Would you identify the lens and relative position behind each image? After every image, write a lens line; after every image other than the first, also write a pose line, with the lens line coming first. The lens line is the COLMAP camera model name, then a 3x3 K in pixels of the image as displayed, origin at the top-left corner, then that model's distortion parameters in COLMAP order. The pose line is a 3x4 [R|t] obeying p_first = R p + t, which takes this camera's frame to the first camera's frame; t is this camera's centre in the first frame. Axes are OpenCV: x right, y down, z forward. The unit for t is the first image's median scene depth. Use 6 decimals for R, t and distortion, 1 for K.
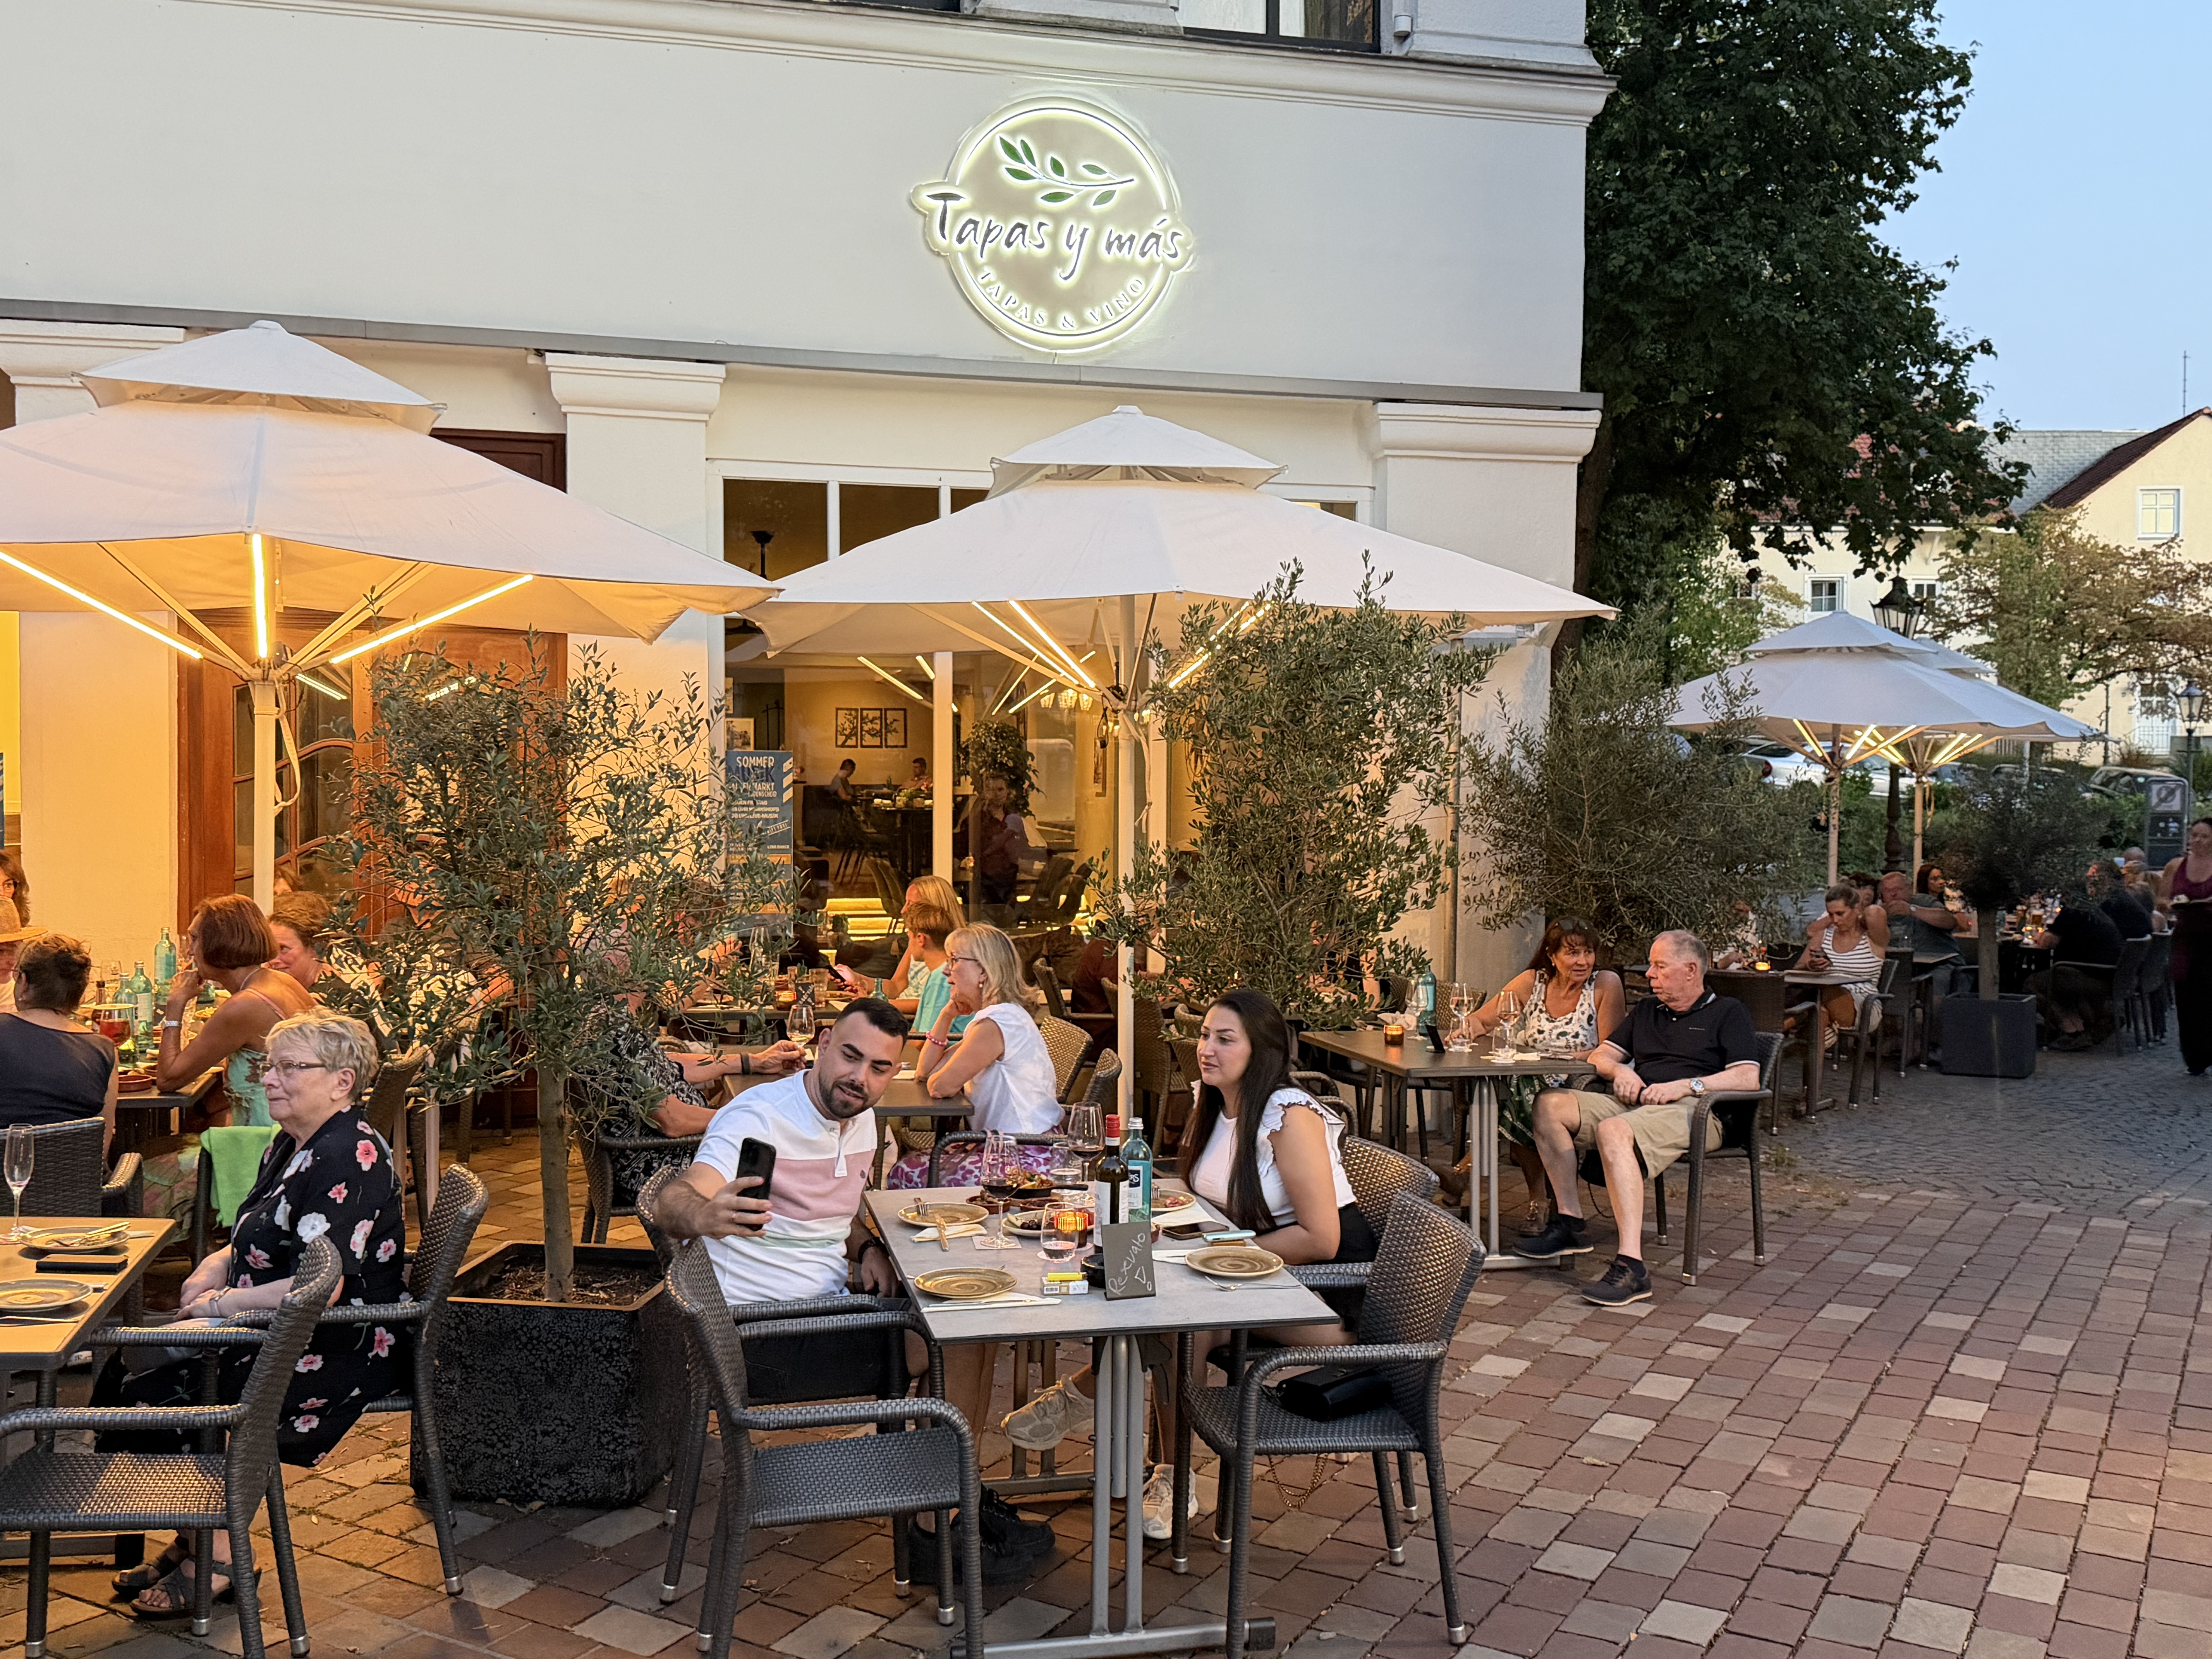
lens RADIAL K [[2095.5, 0, 1137.9], [0, 2095.5, 840.6], [0, 0, 1]] dist [0.184612, -0.400054]
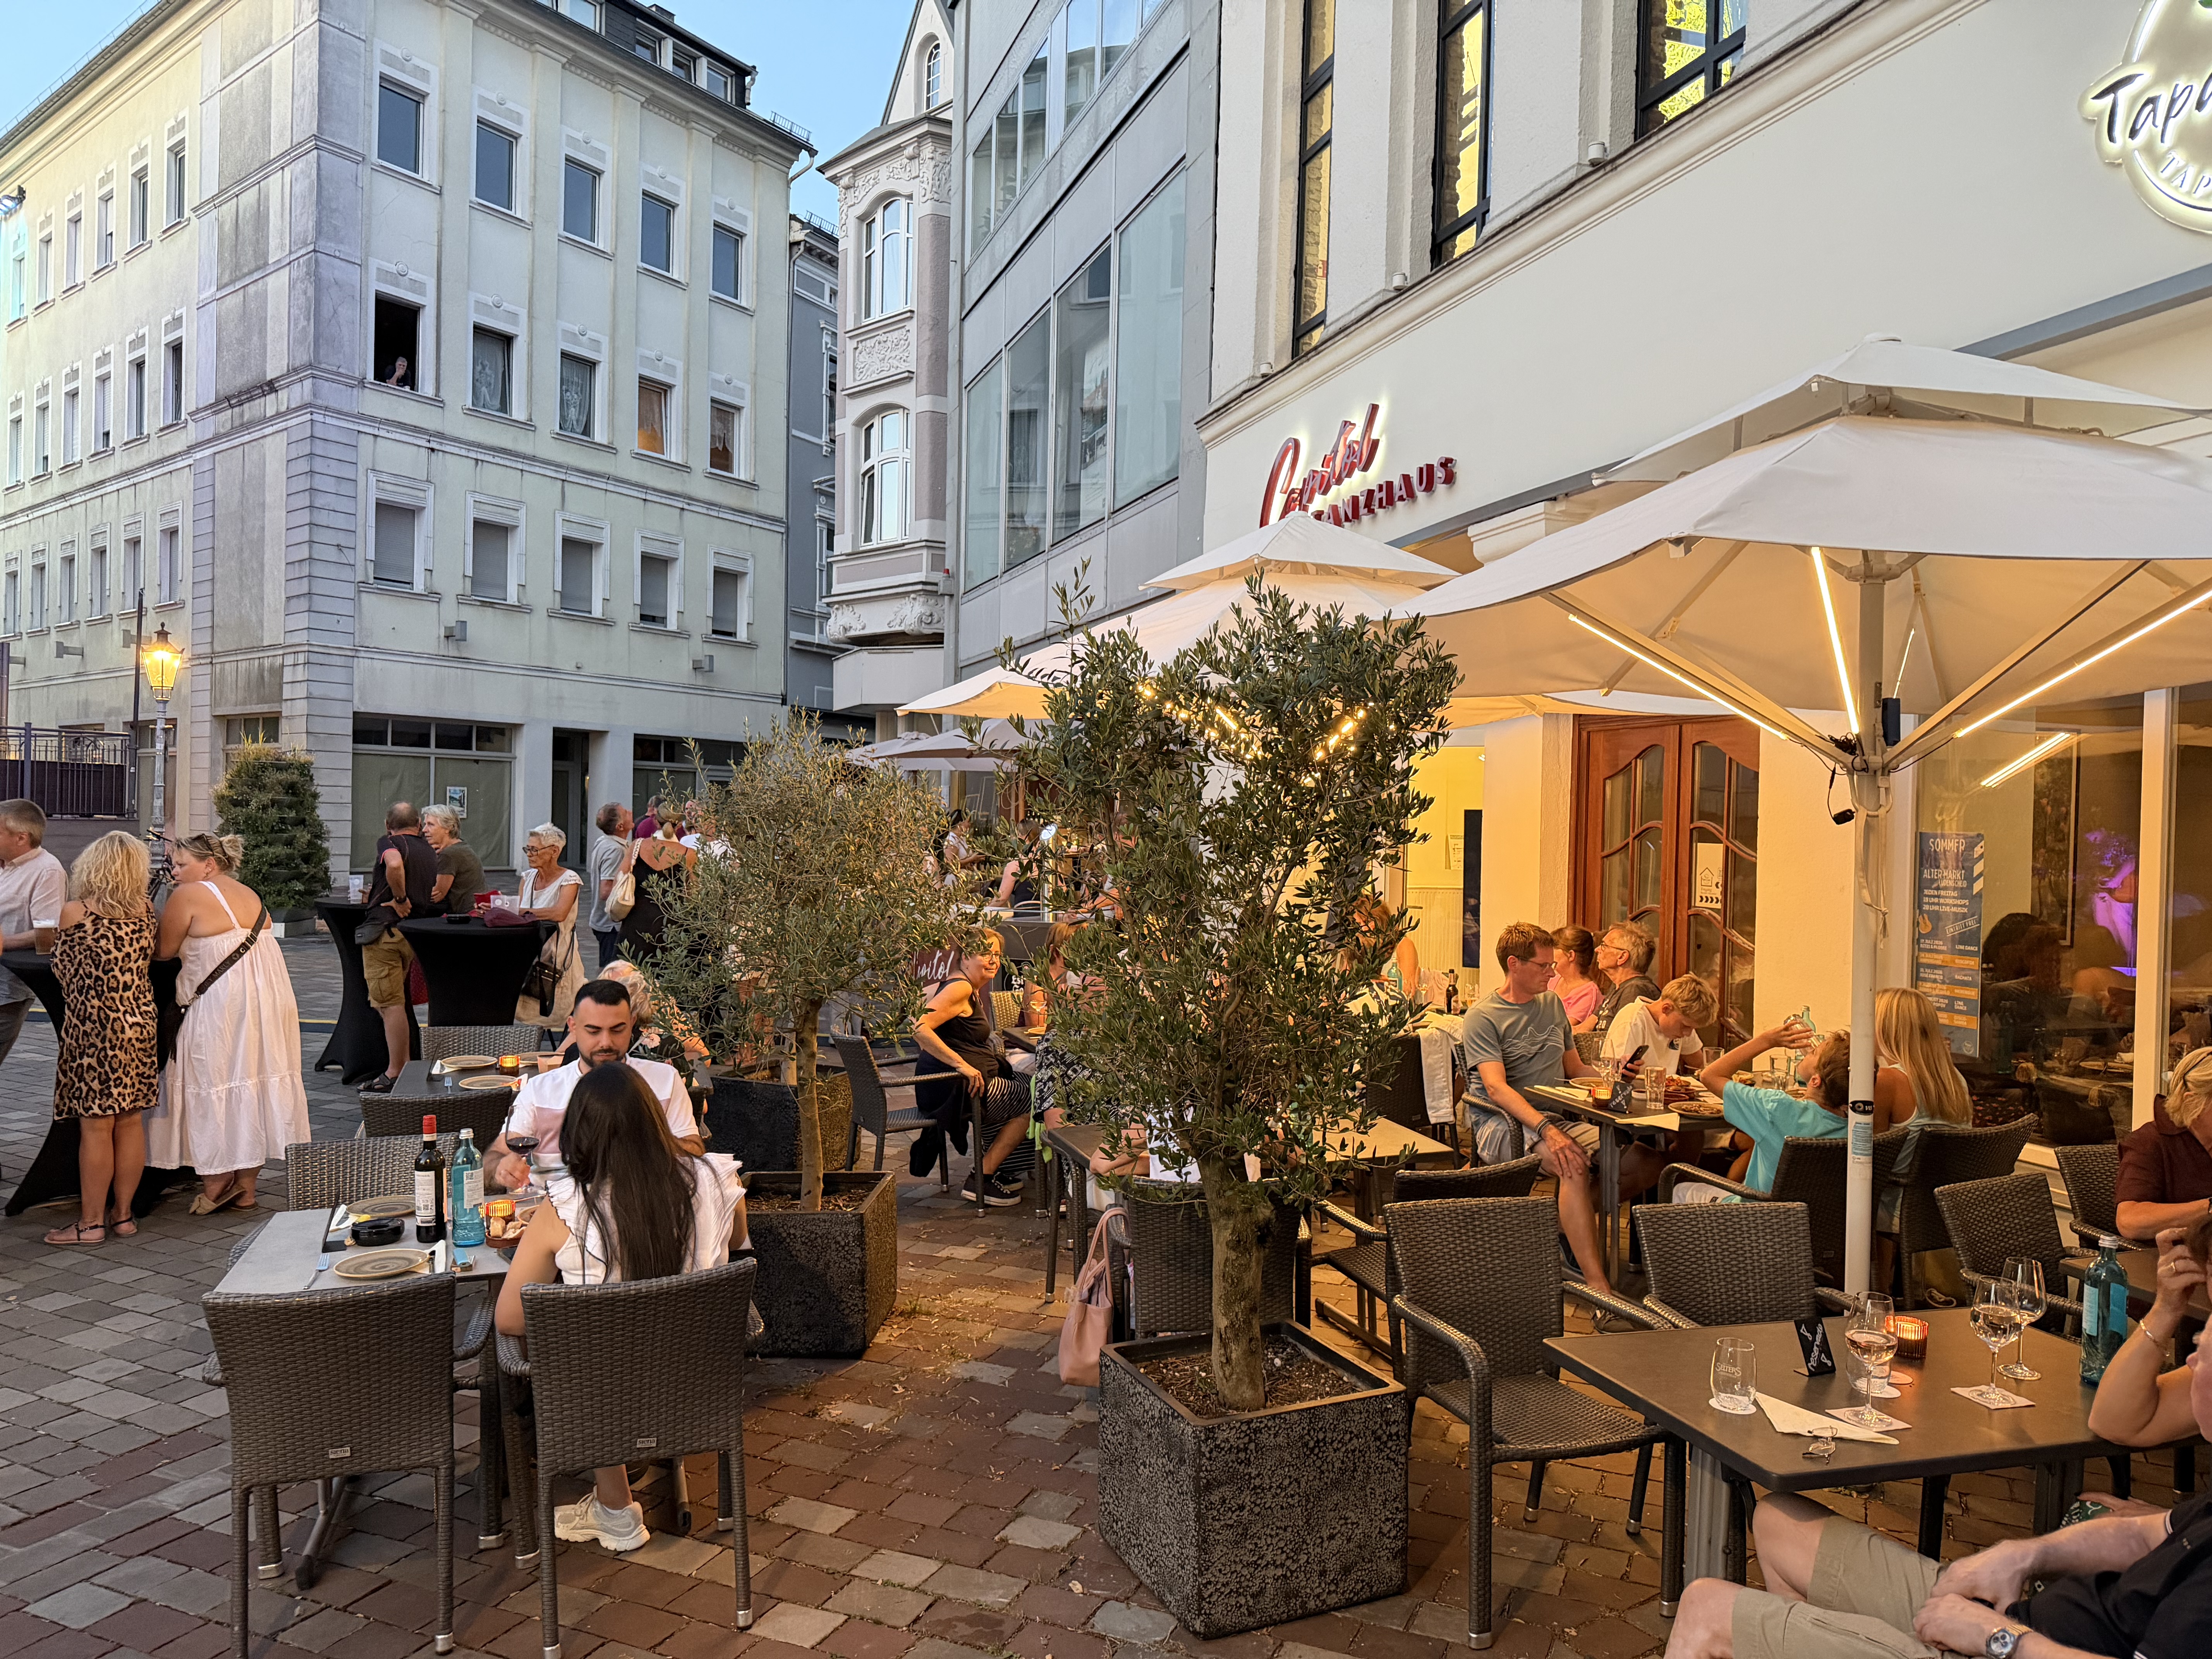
lens RADIAL K [[1547.9, 0, 1123.5], [0, 1547.9, 830.9], [0, 0, 1]] dist [0.098760, -0.143863]
pose [[0.079314, -0.001103, -0.996849, 0.501385], [-0.055360, 0.998451, -0.005509, -0.025066], [0.995311, 0.055622, 0.079130, 0.741001]]
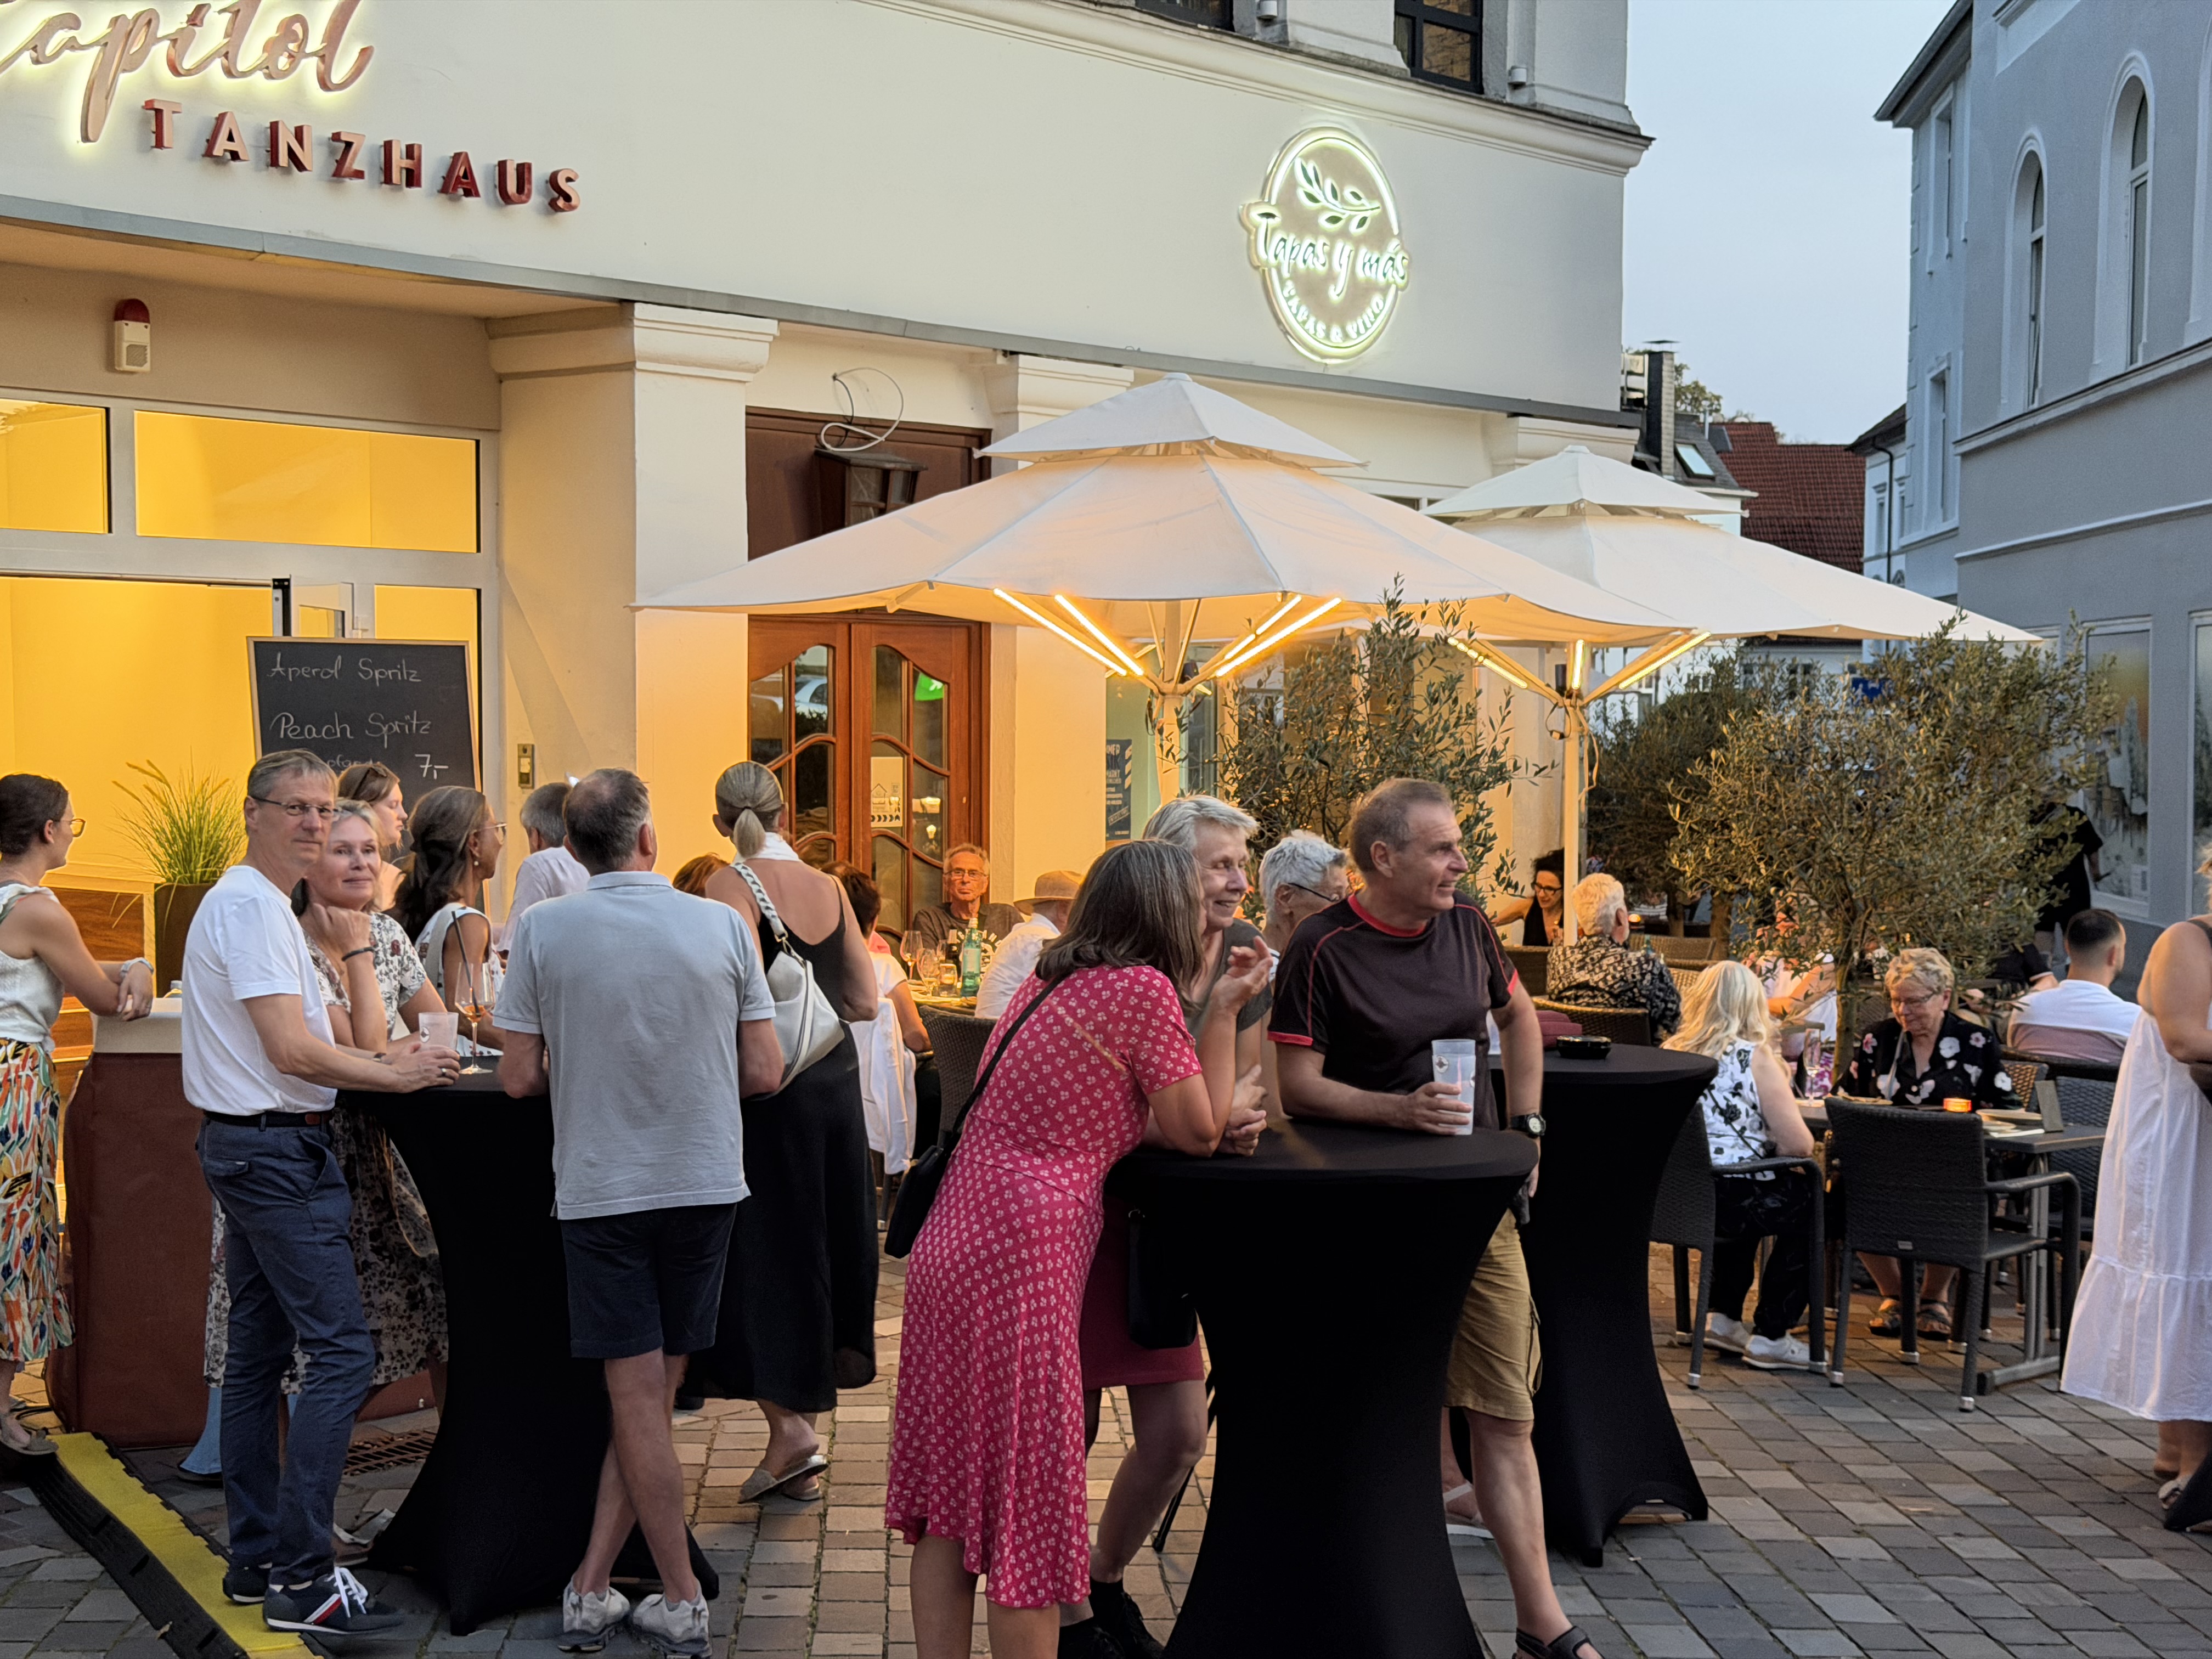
lens RADIAL K [[3056.7, 0, 1106.0], [0, 3056.7, 829.5], [0, 0, 1]] dist [0.206285, -0.490514]
pose [[0.843024, -0.026859, 0.537205, -1.177836], [0.023860, 0.999637, 0.012537, -0.019885], [-0.537346, 0.002249, 0.843359, -0.304125]]
